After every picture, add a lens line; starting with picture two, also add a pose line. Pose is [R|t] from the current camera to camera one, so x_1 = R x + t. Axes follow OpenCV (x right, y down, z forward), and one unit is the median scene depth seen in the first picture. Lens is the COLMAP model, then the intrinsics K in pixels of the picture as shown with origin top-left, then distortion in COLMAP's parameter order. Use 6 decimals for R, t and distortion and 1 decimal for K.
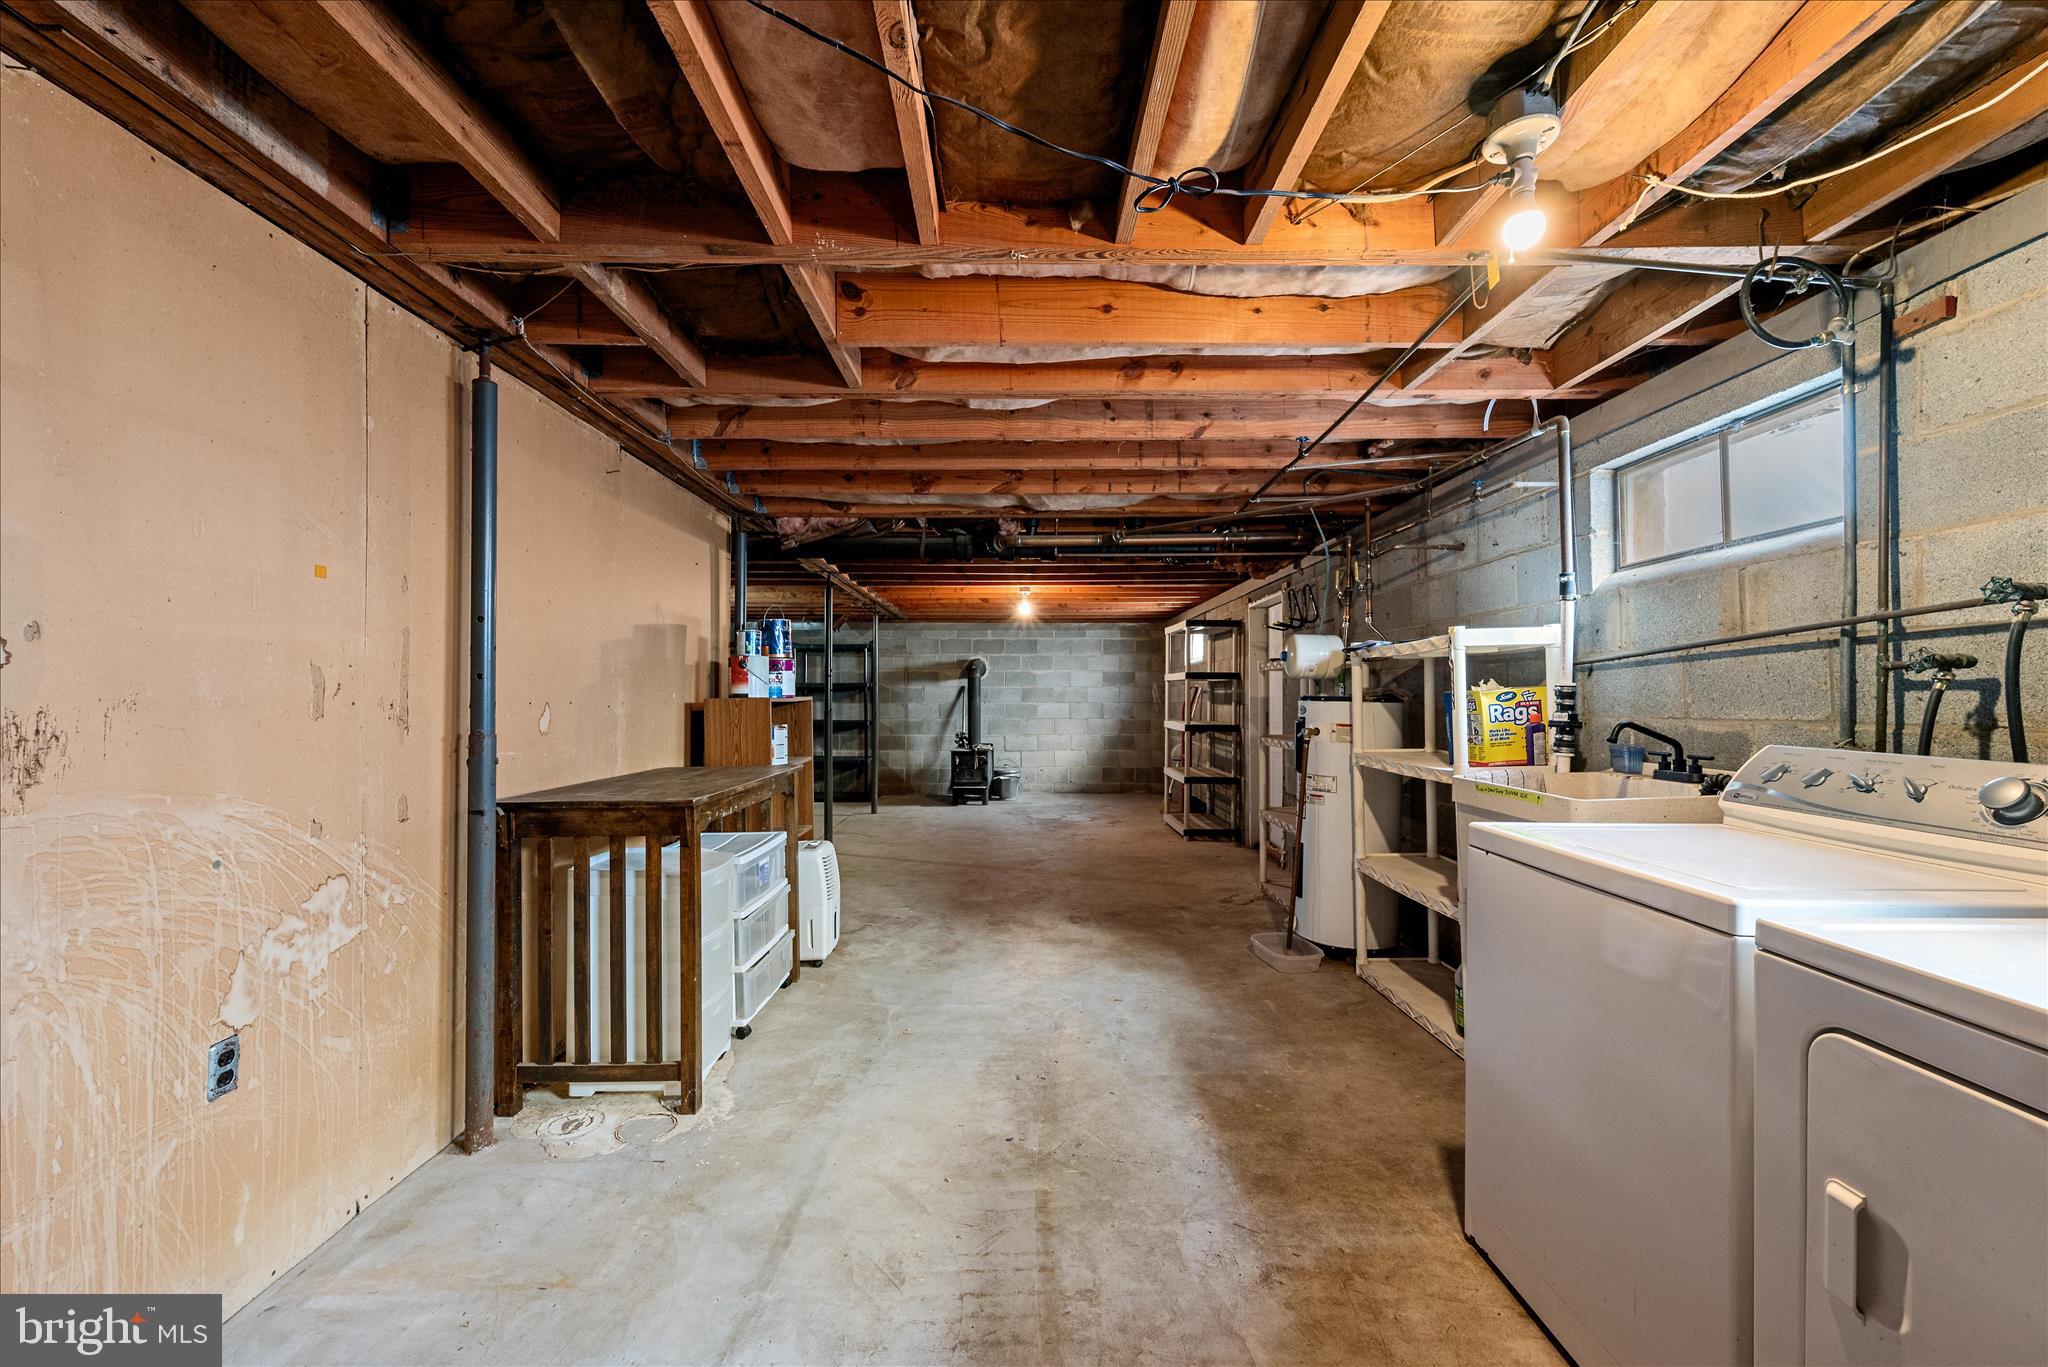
lens RADIAL K [[810.2, 0, 1023.9], [0, 810.2, 676.7], [0, 0, 1]] dist [-0.000852, -0.000214]
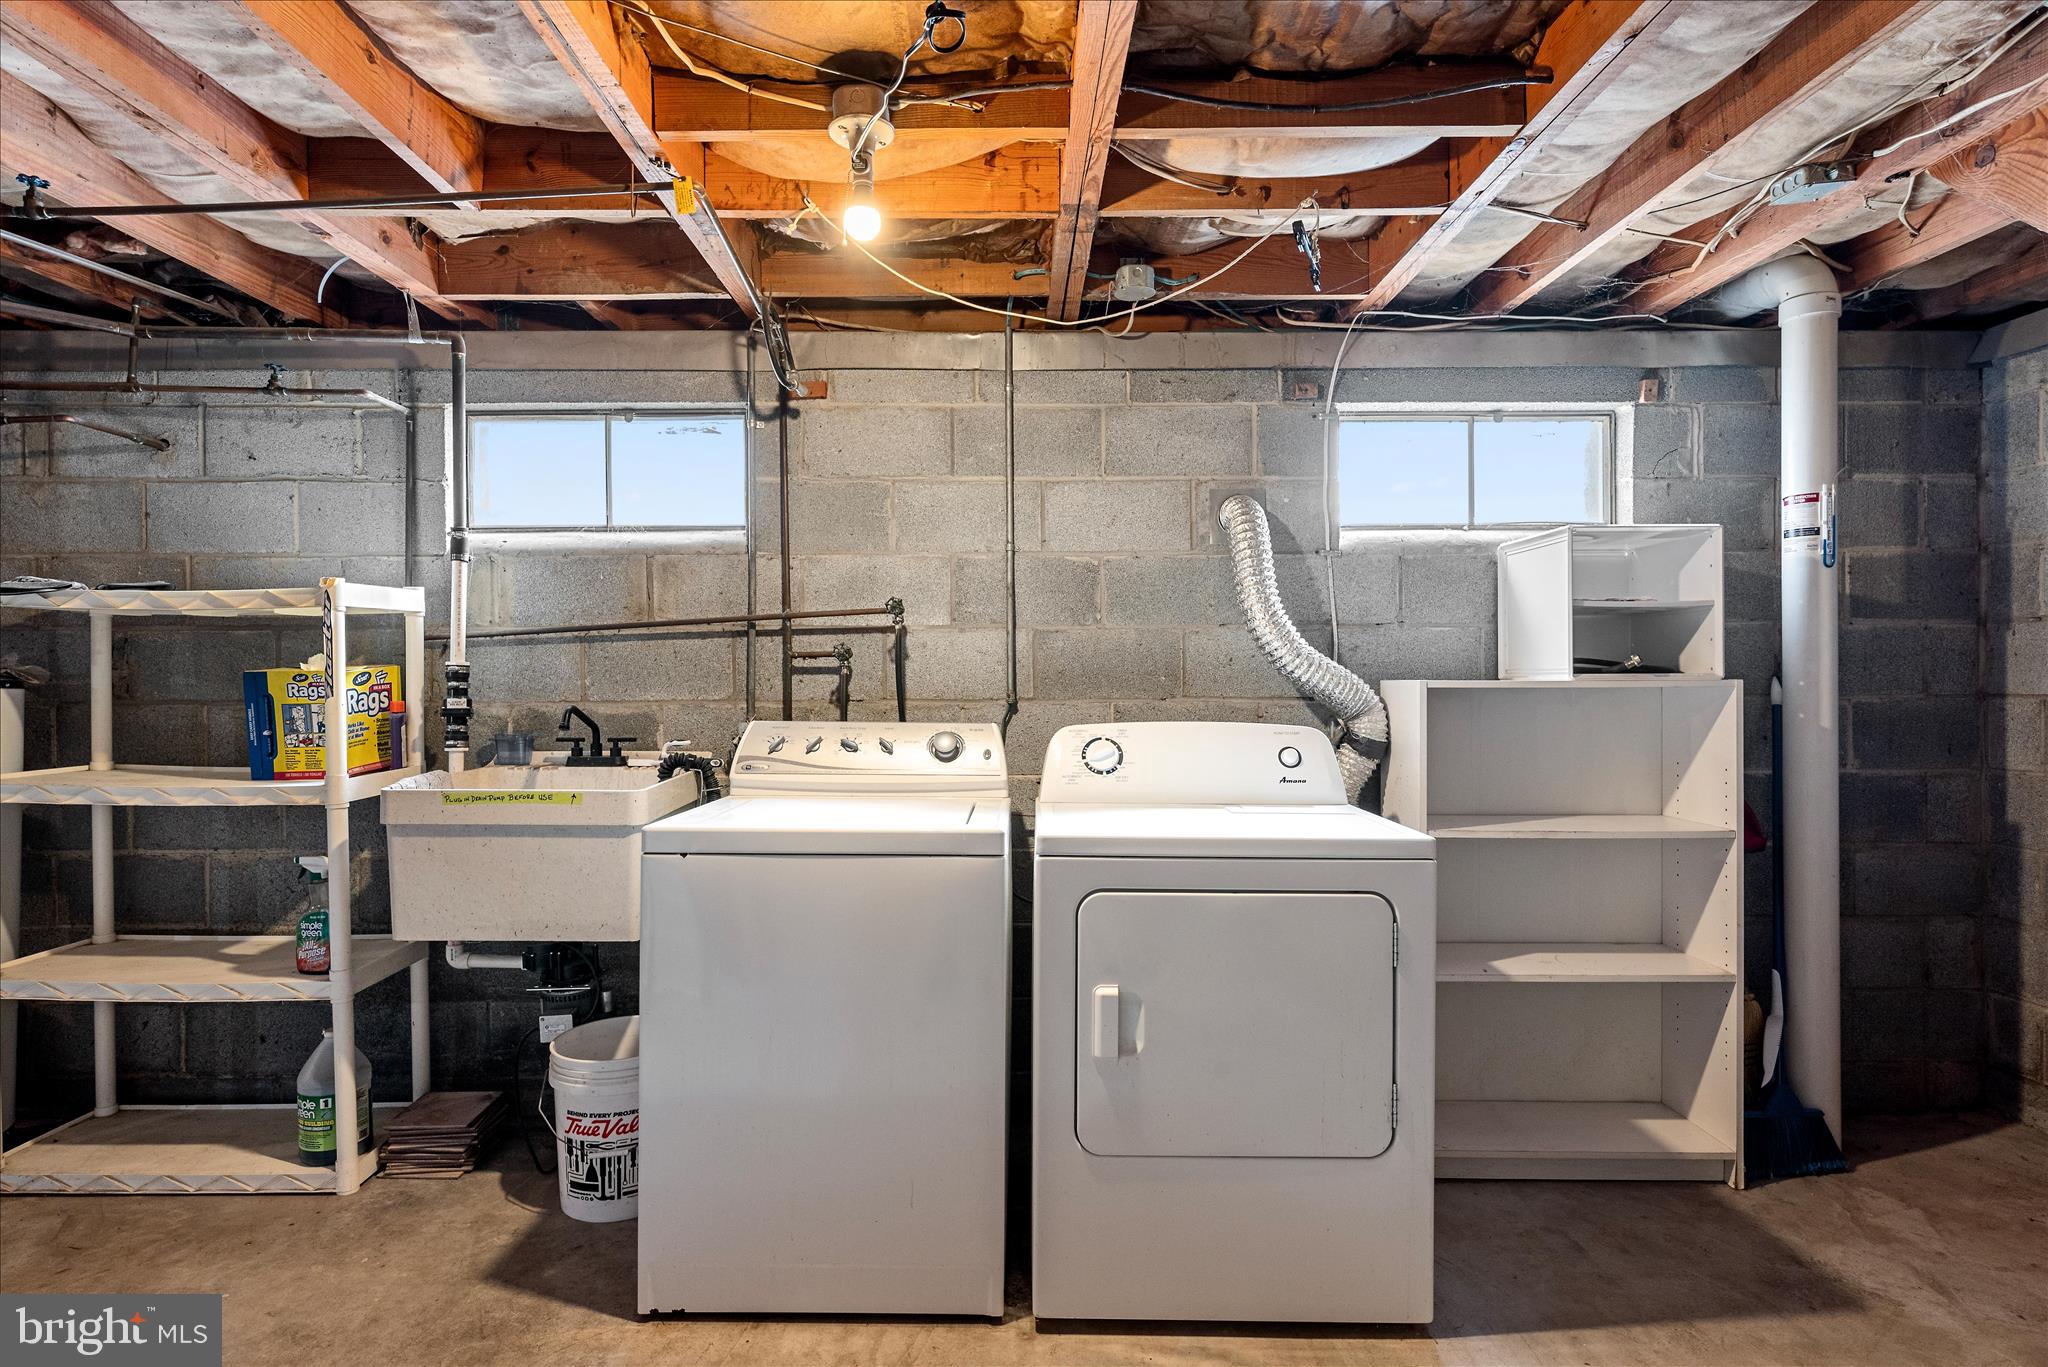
lens RADIAL K [[1028.8, 0, 1017.2], [0, 1028.8, 671.1], [0, 0, 1]] dist [0.002234, -0.000079]
pose [[0.005476, 0.013042, 0.999900, -0.410833], [-0.025506, 0.999591, -0.012898, 0.018009], [-0.999660, -0.025433, 0.005807, 0.480668]]
